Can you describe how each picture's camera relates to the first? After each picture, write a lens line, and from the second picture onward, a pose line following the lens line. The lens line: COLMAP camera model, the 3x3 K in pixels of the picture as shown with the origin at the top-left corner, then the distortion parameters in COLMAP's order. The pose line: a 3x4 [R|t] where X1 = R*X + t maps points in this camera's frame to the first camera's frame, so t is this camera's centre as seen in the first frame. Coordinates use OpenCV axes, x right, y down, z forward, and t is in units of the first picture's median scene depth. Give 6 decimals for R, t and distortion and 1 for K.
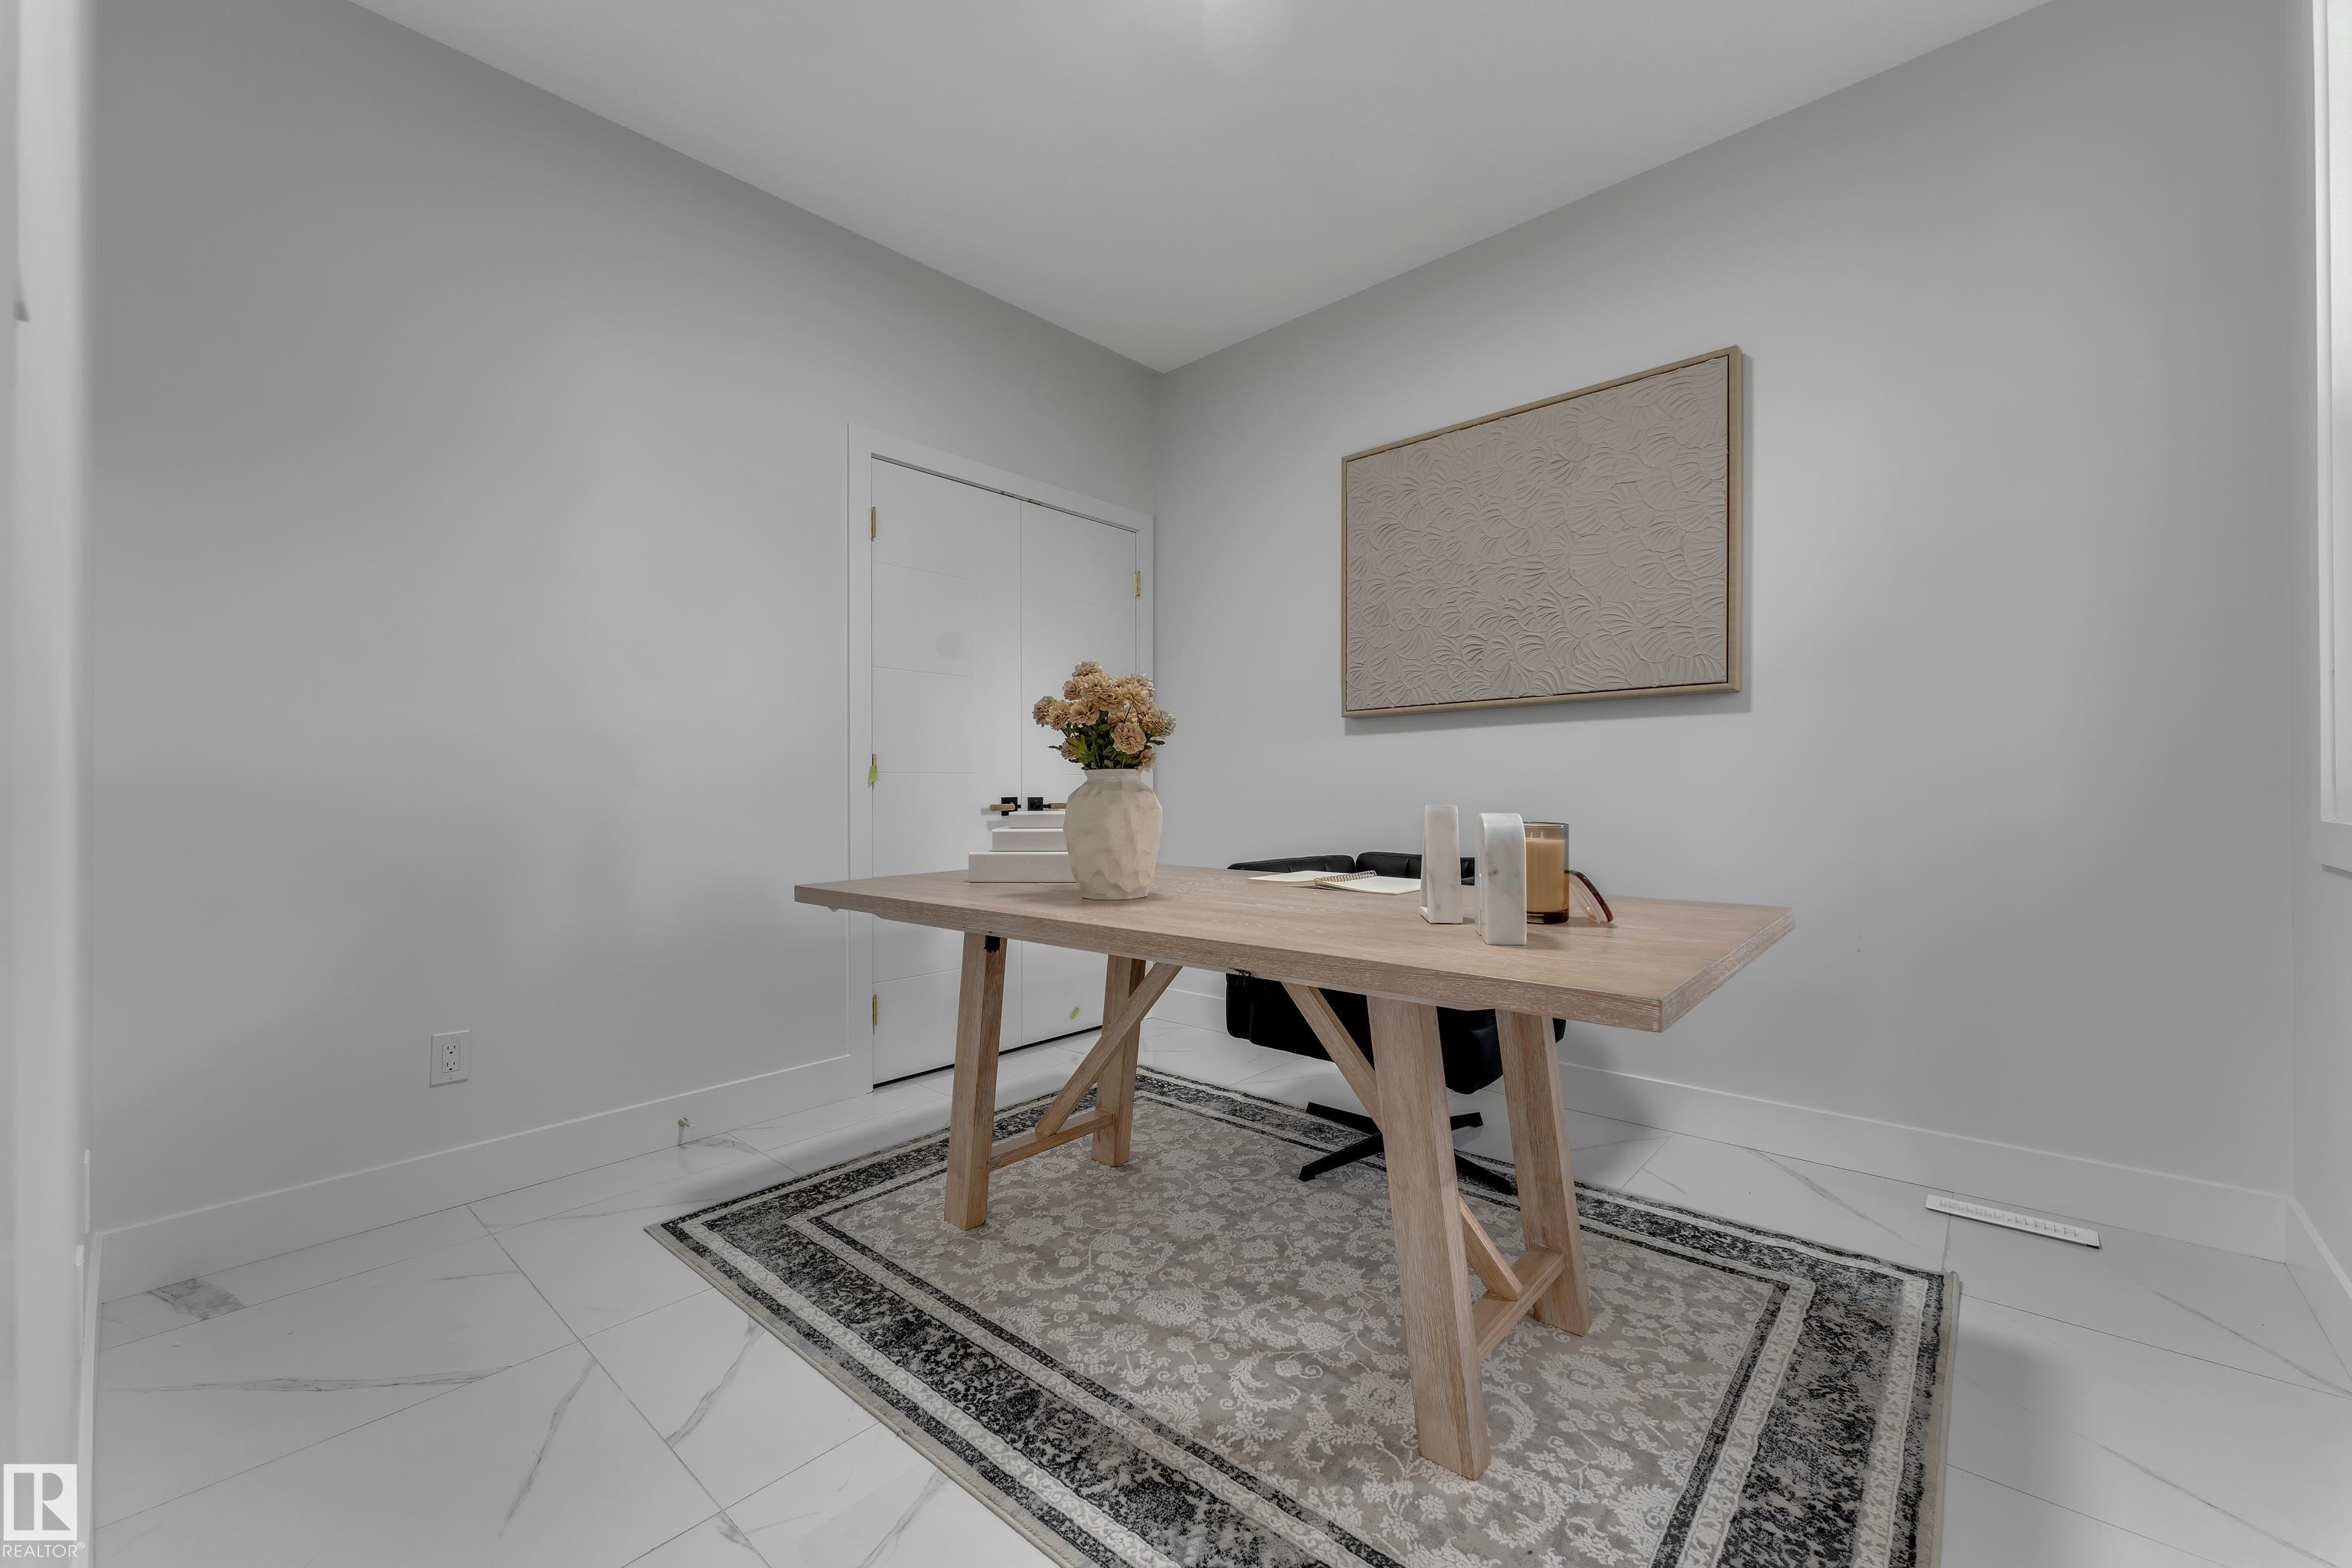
lens RADIAL K [[950.0, 0, 1177.4], [0, 950.0, 786.0], [0, 0, 1]] dist [0.004109, 0.000130]
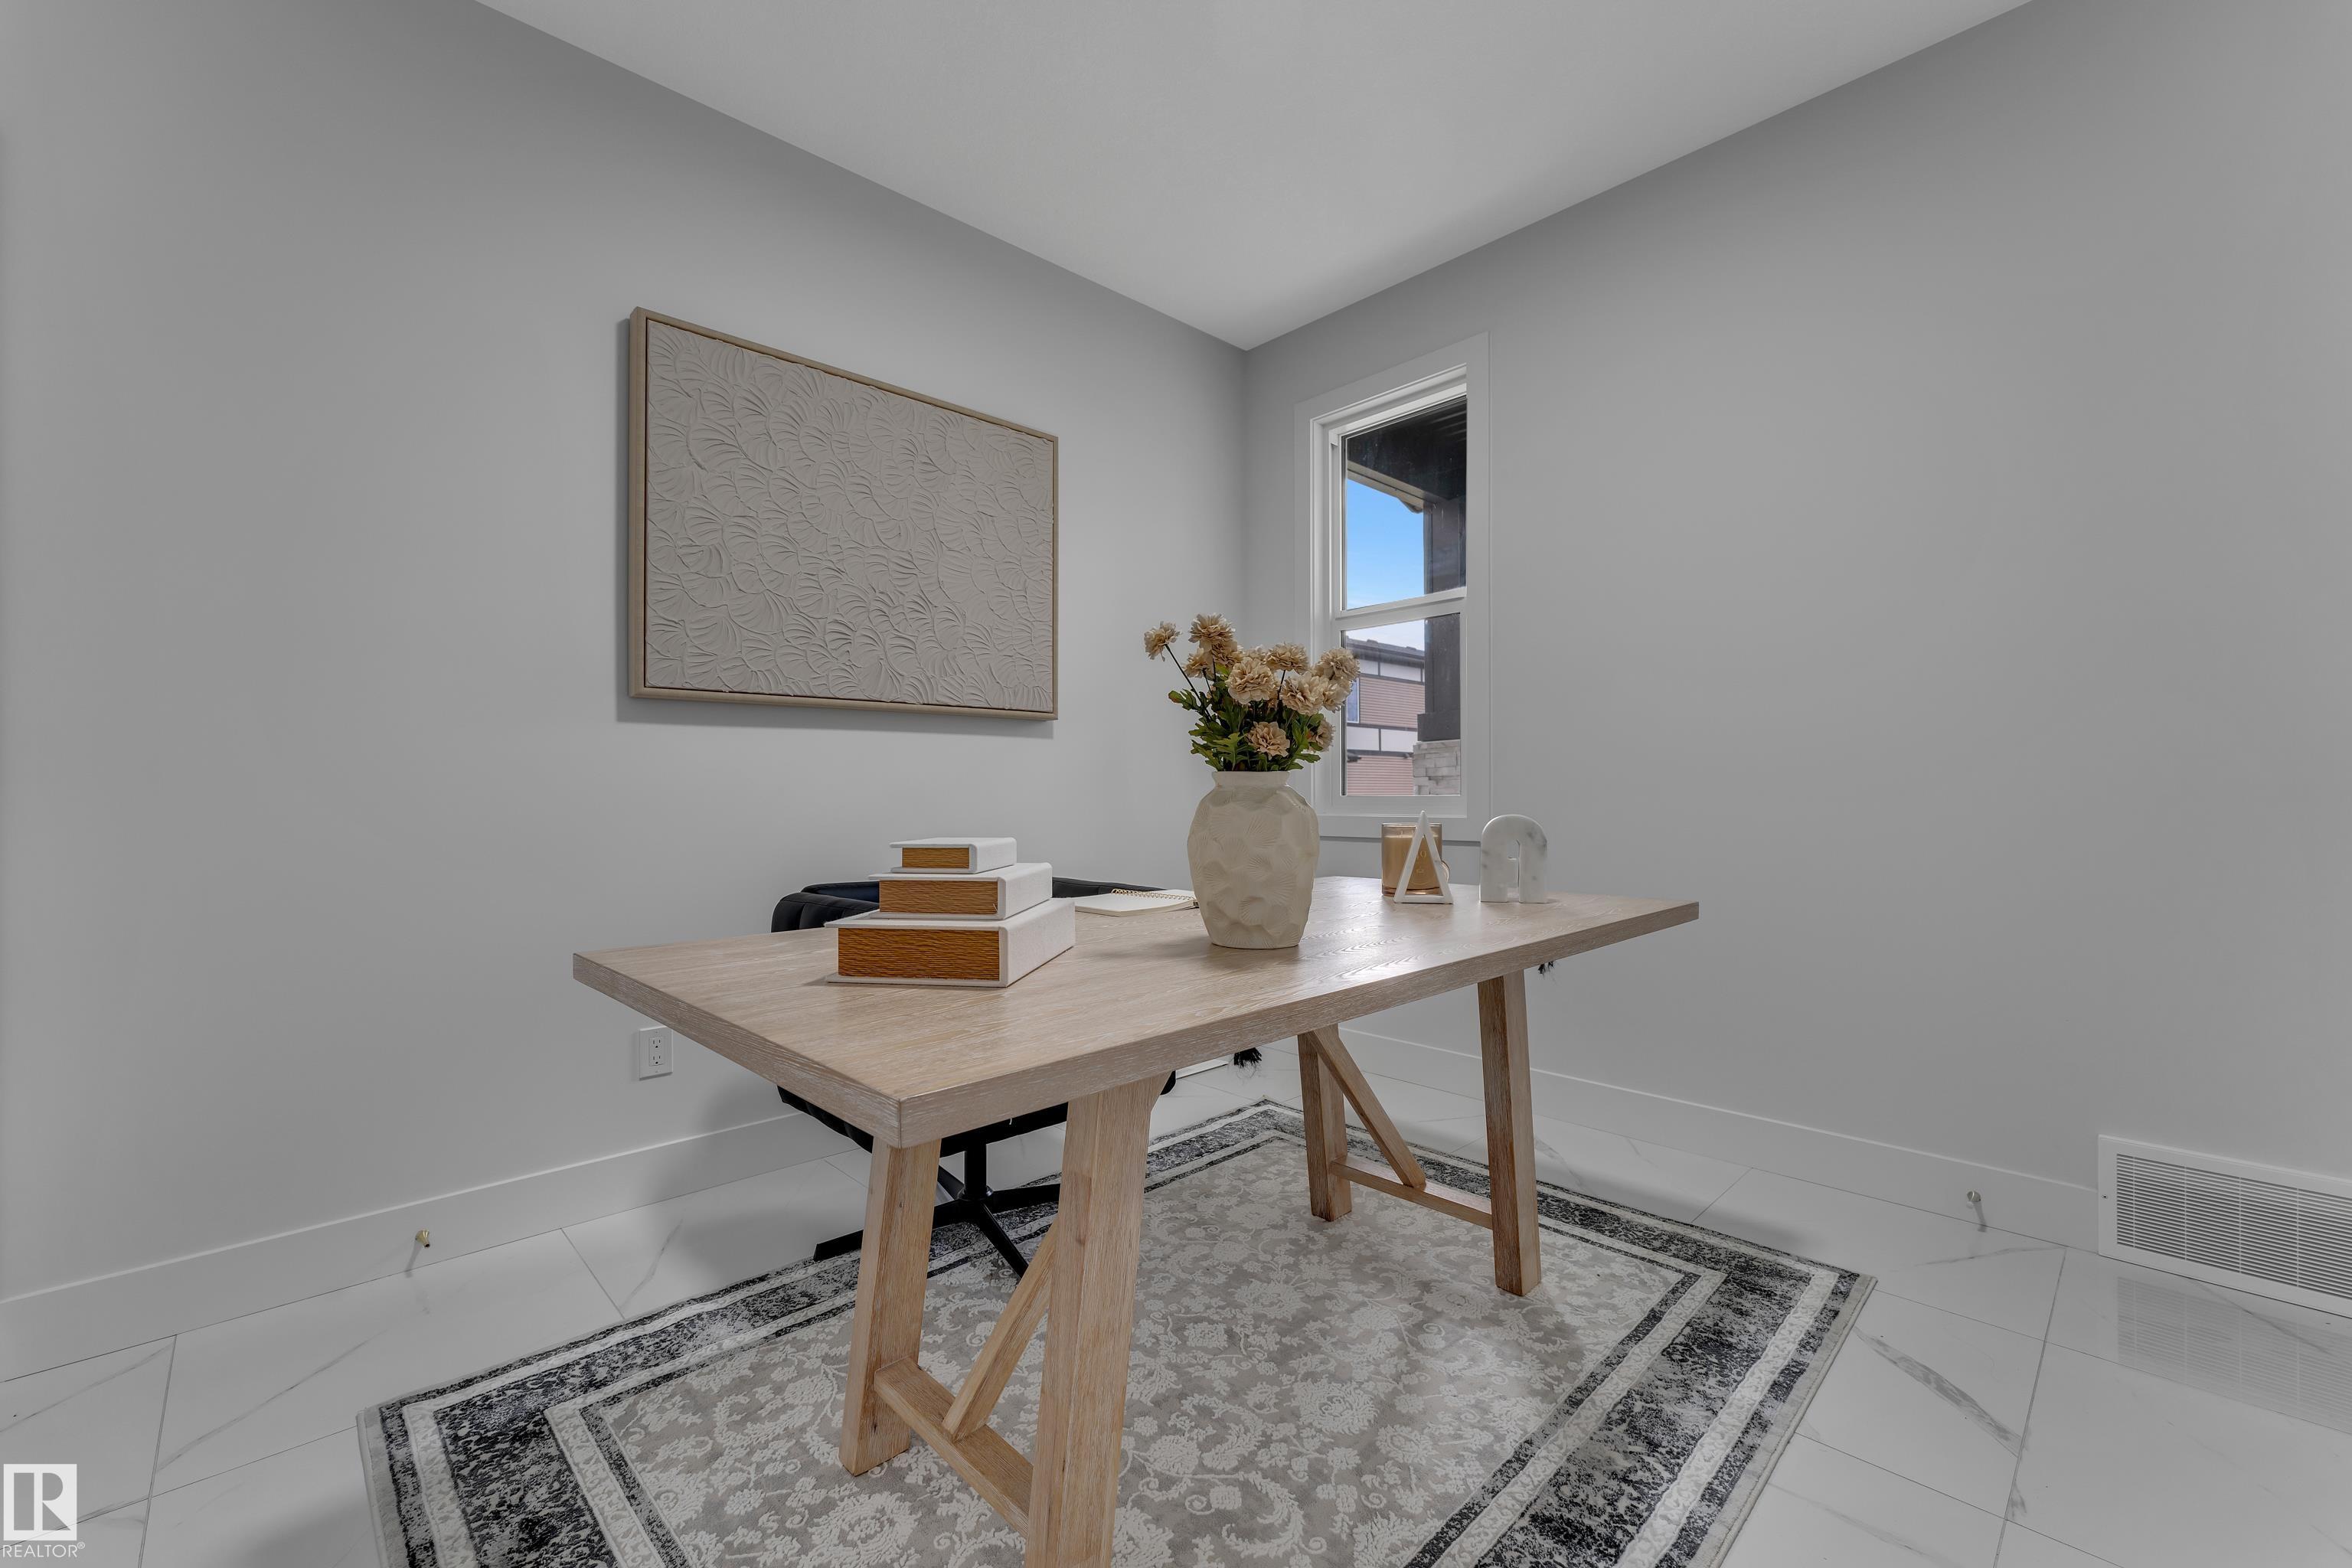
lens RADIAL K [[950.0, 0, 1179.2], [0, 950.0, 791.7], [0, 0, 1]] dist [0.004109, 0.000130]
pose [[0.070783, 0.010545, 0.997436, -0.799948], [-0.000539, 0.999944, -0.010533, 0.004217], [-0.997492, 0.000208, 0.070785, 0.987705]]
